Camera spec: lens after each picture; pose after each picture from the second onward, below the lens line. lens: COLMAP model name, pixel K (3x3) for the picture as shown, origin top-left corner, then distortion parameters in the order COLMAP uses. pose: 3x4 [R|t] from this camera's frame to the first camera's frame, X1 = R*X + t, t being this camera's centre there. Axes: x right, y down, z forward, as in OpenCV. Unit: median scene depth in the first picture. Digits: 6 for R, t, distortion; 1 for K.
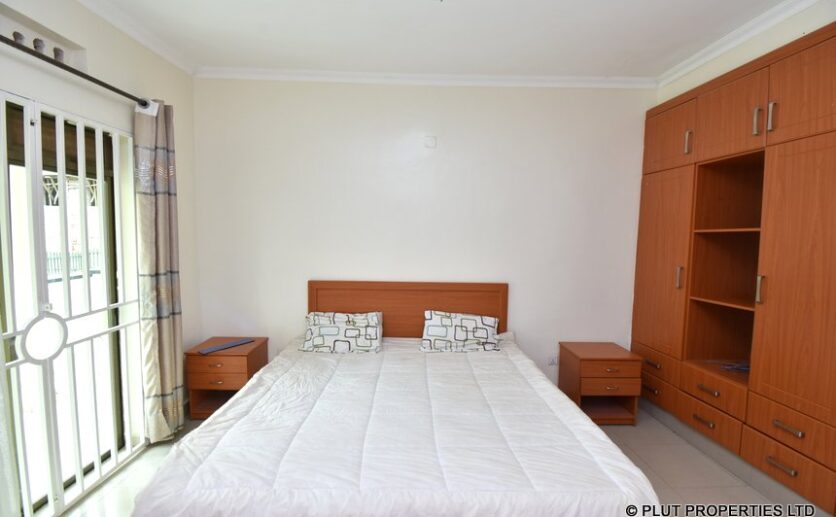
lens RADIAL K [[368.9, 0, 424.0], [0, 368.9, 259.2], [0, 0, 1]] dist [0.001277, -0.002854]
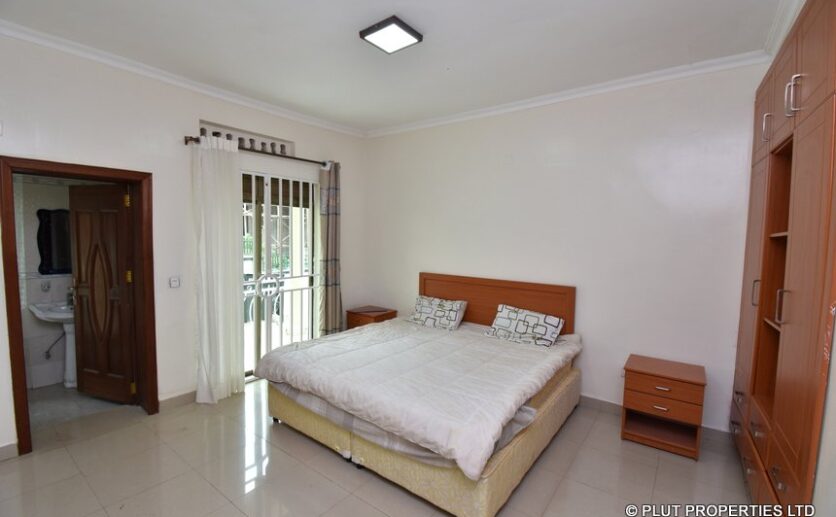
lens RADIAL K [[368.9, 0, 413.6], [0, 368.9, 257.8], [0, 0, 1]] dist [0.001277, -0.002854]
pose [[0.786175, 0.037268, -0.616879, 0.546580], [-0.050991, 0.998688, -0.004651, 0.012869], [0.615896, 0.035112, 0.787044, -0.098748]]
